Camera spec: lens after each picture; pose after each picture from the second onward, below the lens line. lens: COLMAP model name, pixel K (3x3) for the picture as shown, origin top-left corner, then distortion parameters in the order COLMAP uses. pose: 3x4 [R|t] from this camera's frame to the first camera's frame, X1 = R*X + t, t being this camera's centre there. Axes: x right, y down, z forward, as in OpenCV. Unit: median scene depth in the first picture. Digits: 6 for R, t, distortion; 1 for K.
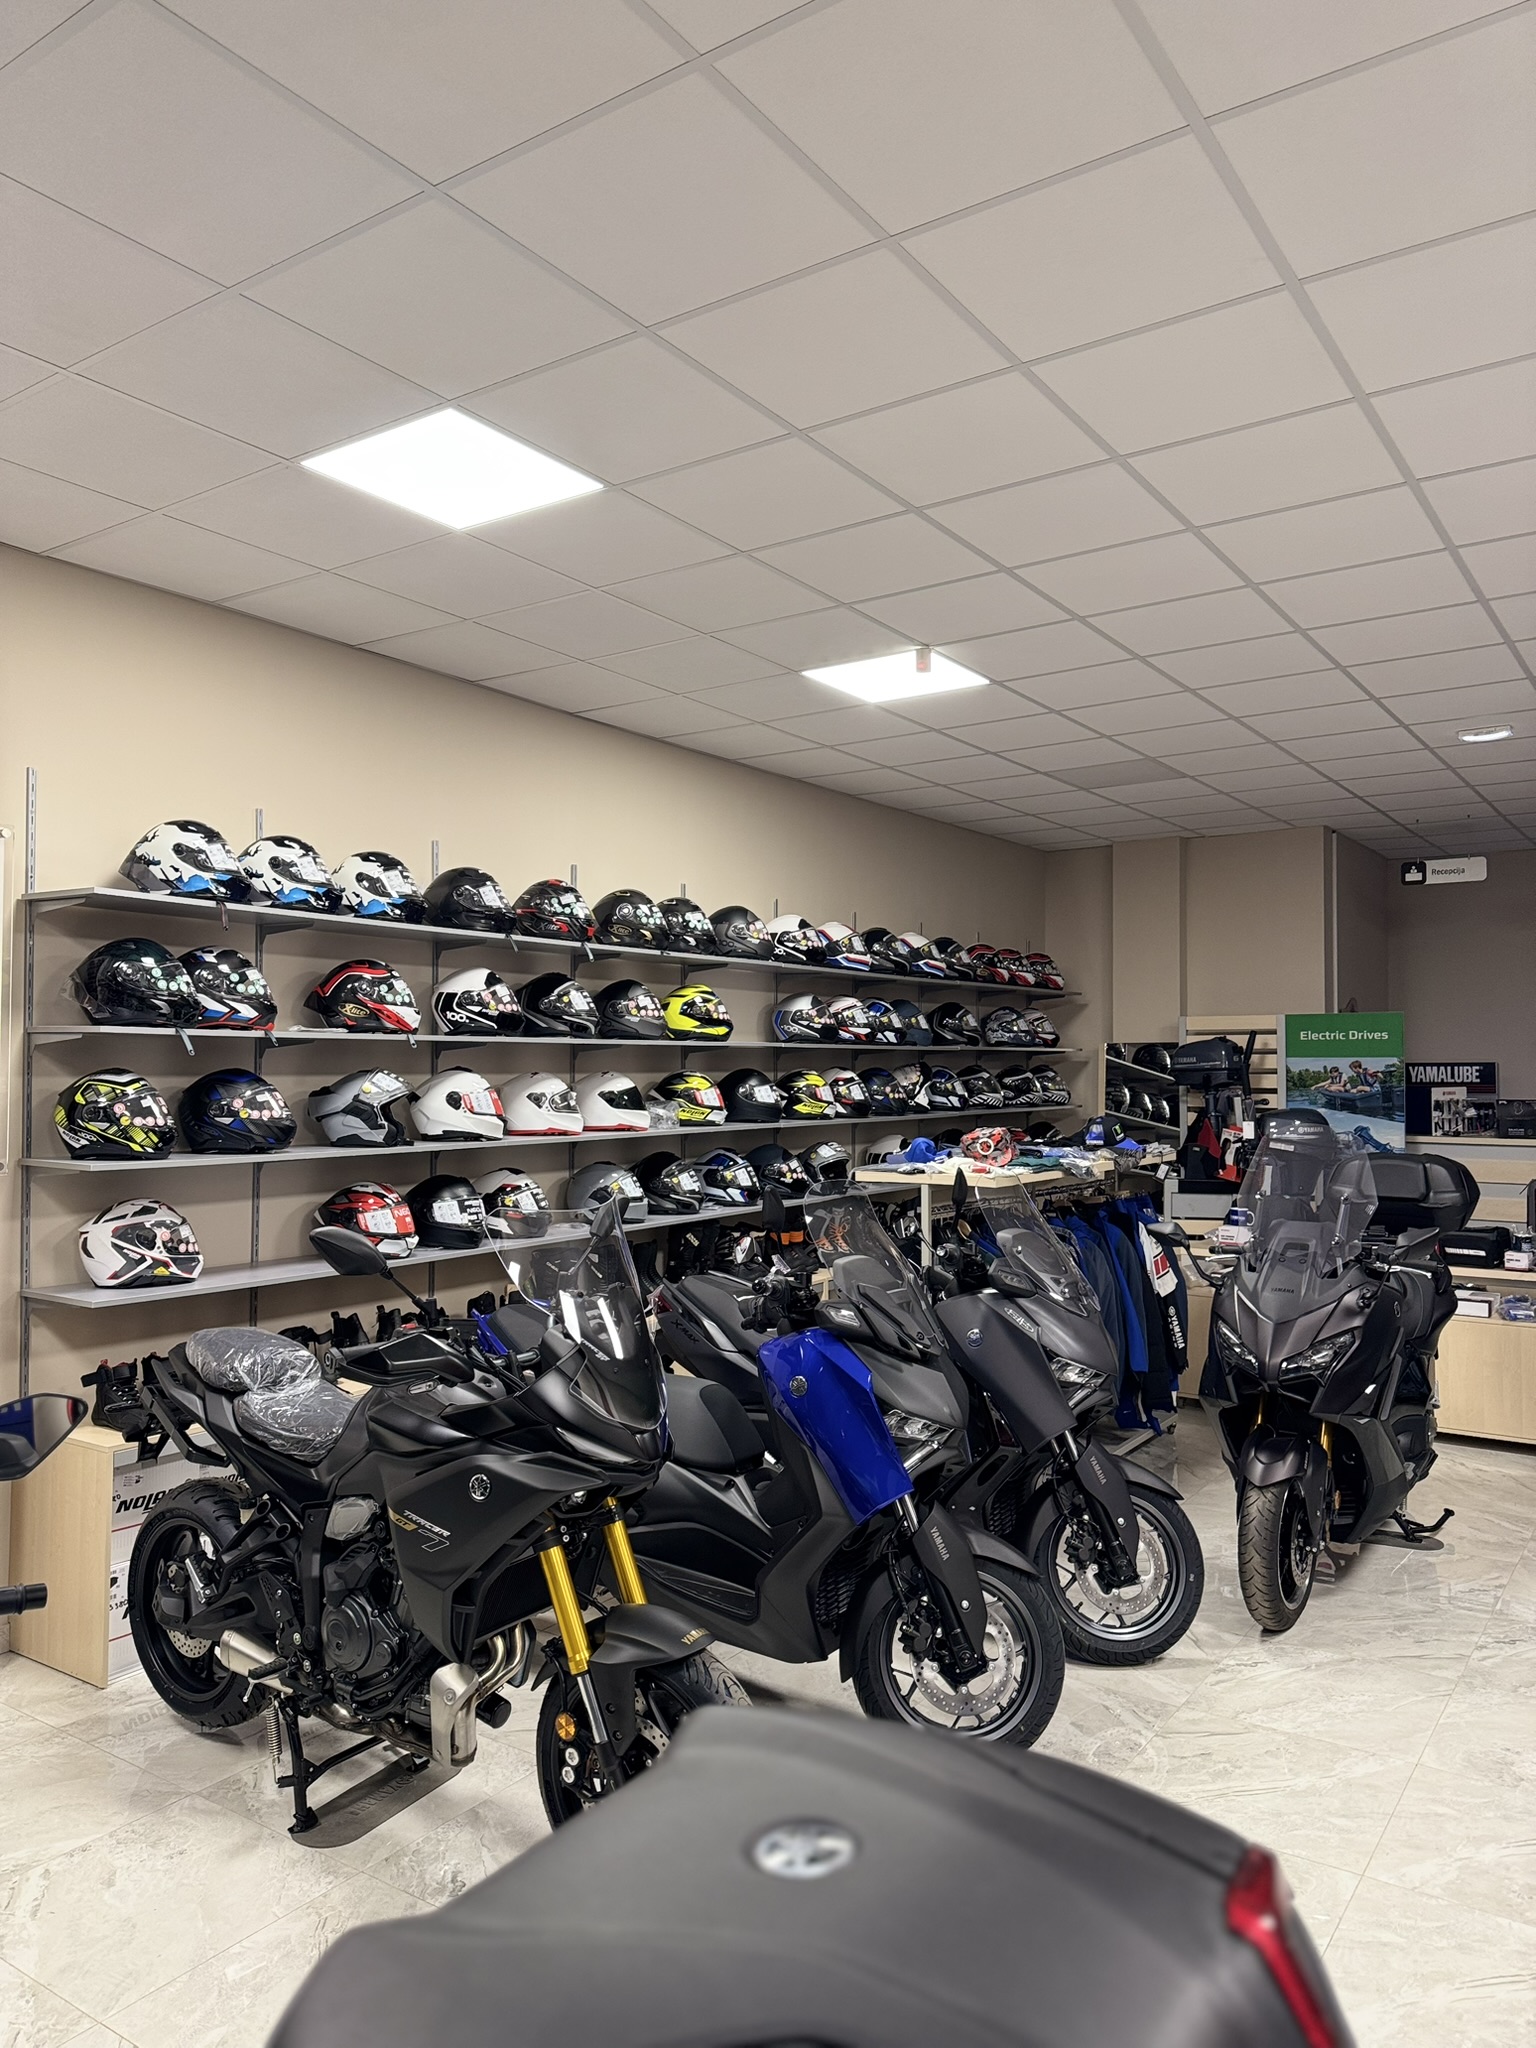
lens RADIAL K [[1449.7, 0, 769.0], [0, 1449.7, 1022.5], [0, 0, 1]] dist [0.001951, -0.000384]
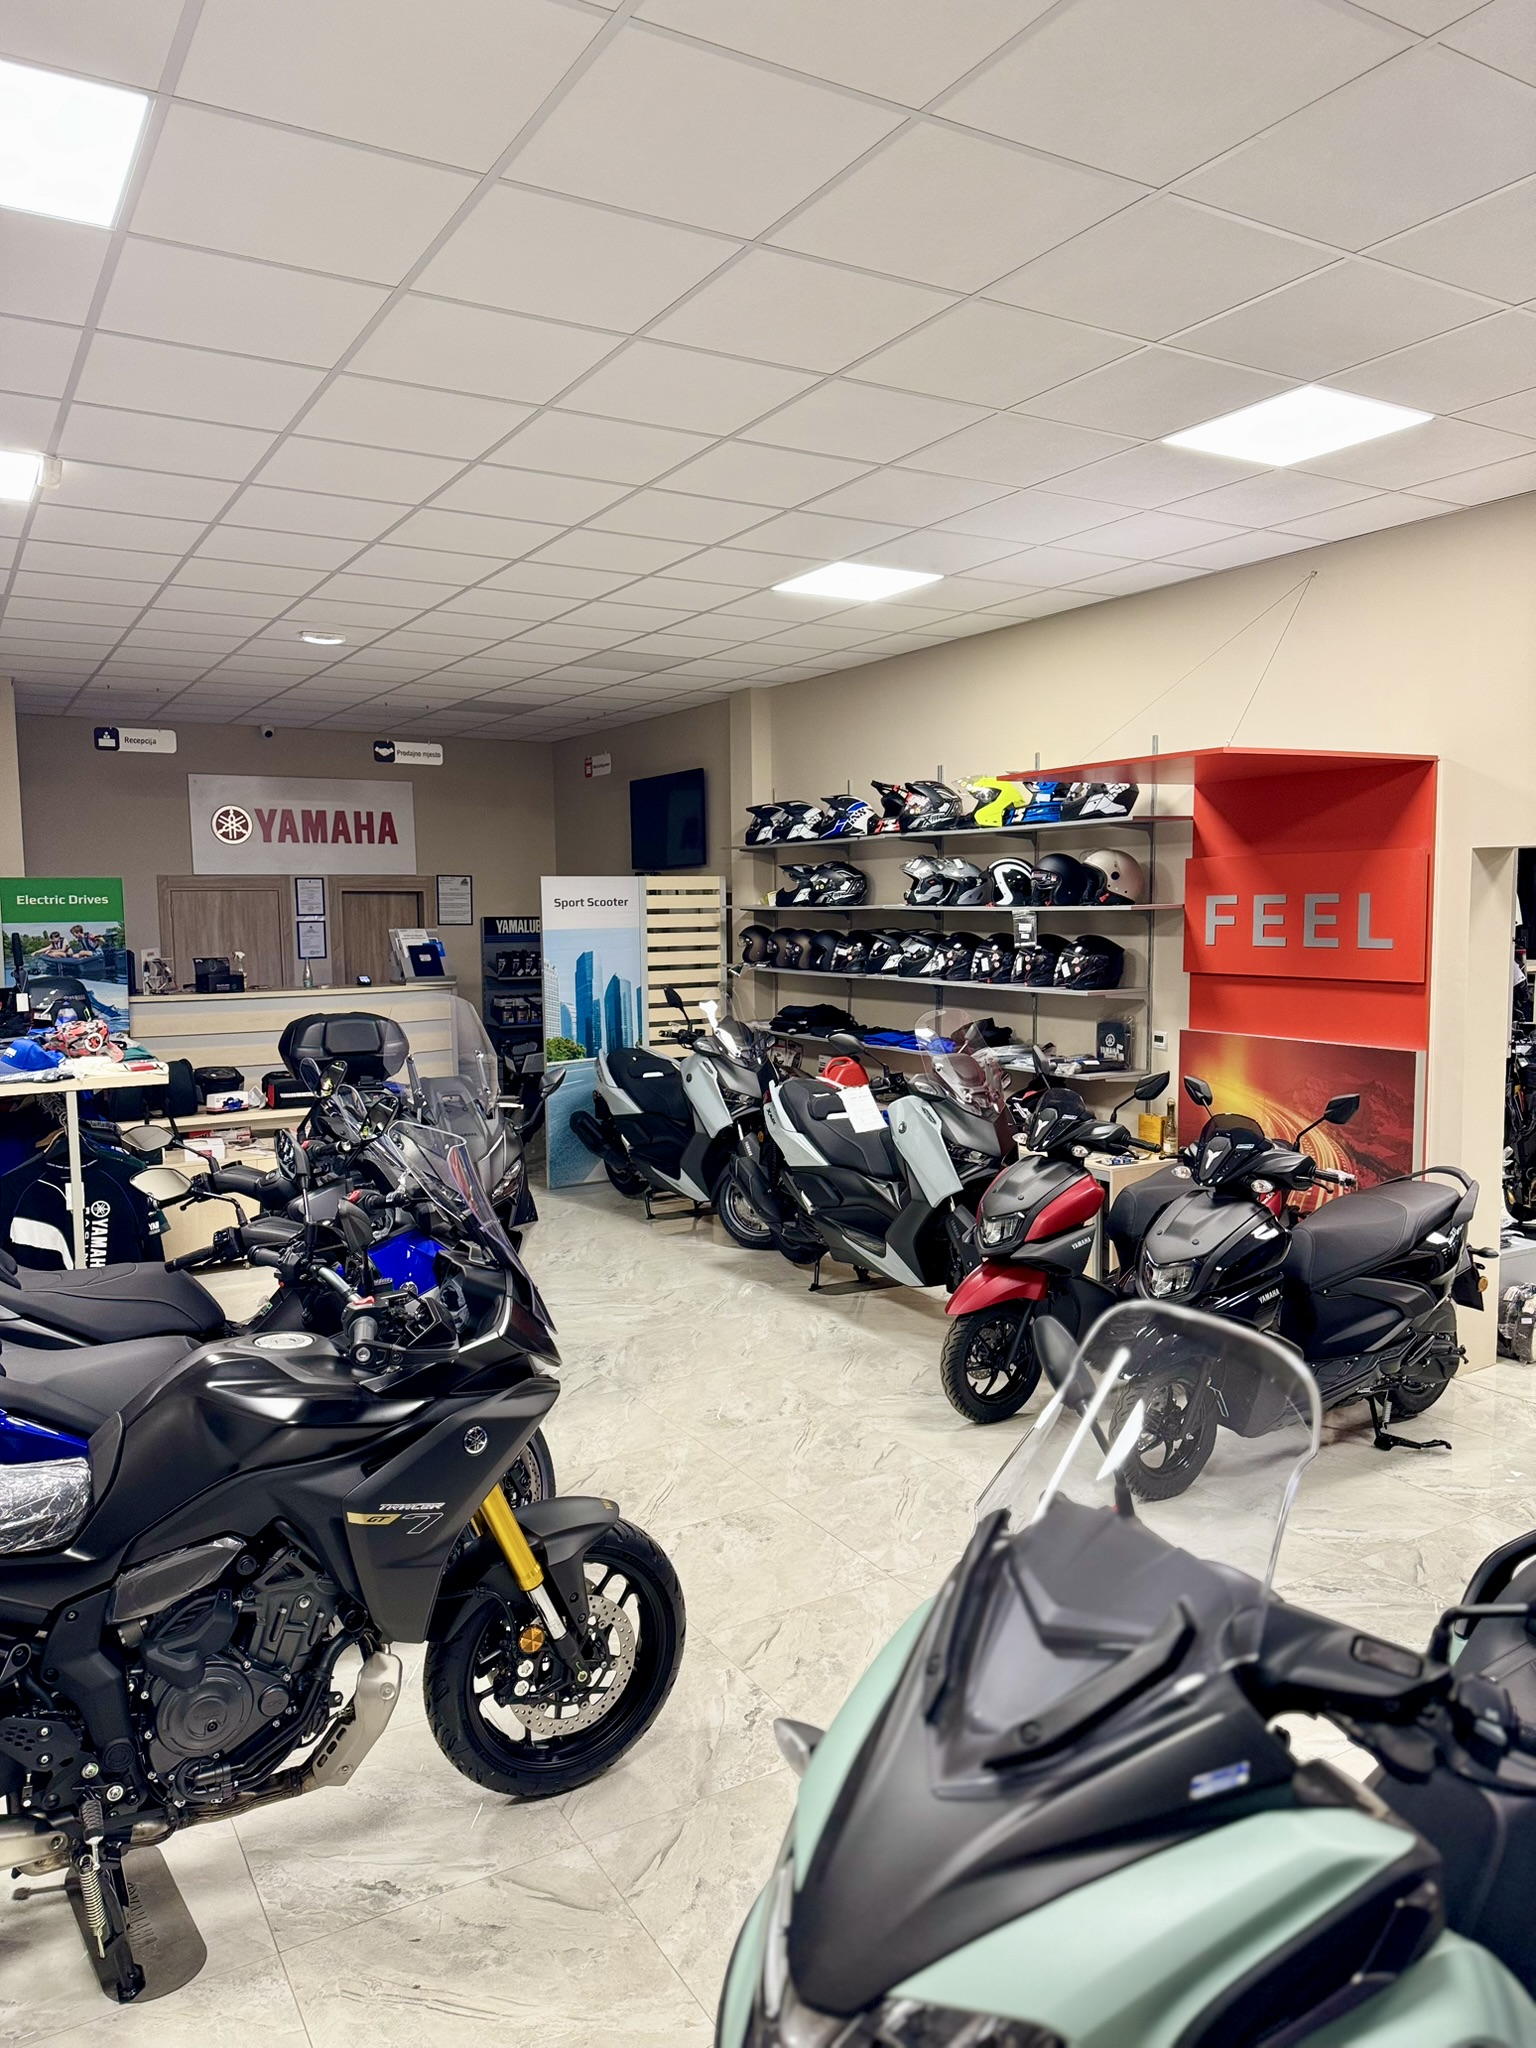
lens RADIAL K [[1449.7, 0, 767.1], [0, 1449.7, 1030.4], [0, 0, 1]] dist [0.001951, -0.000384]
pose [[0.425394, -0.087551, 0.900764, -0.301308], [-0.016264, 0.994409, 0.104334, -0.013850], [-0.904862, -0.059033, 0.421592, 0.144974]]
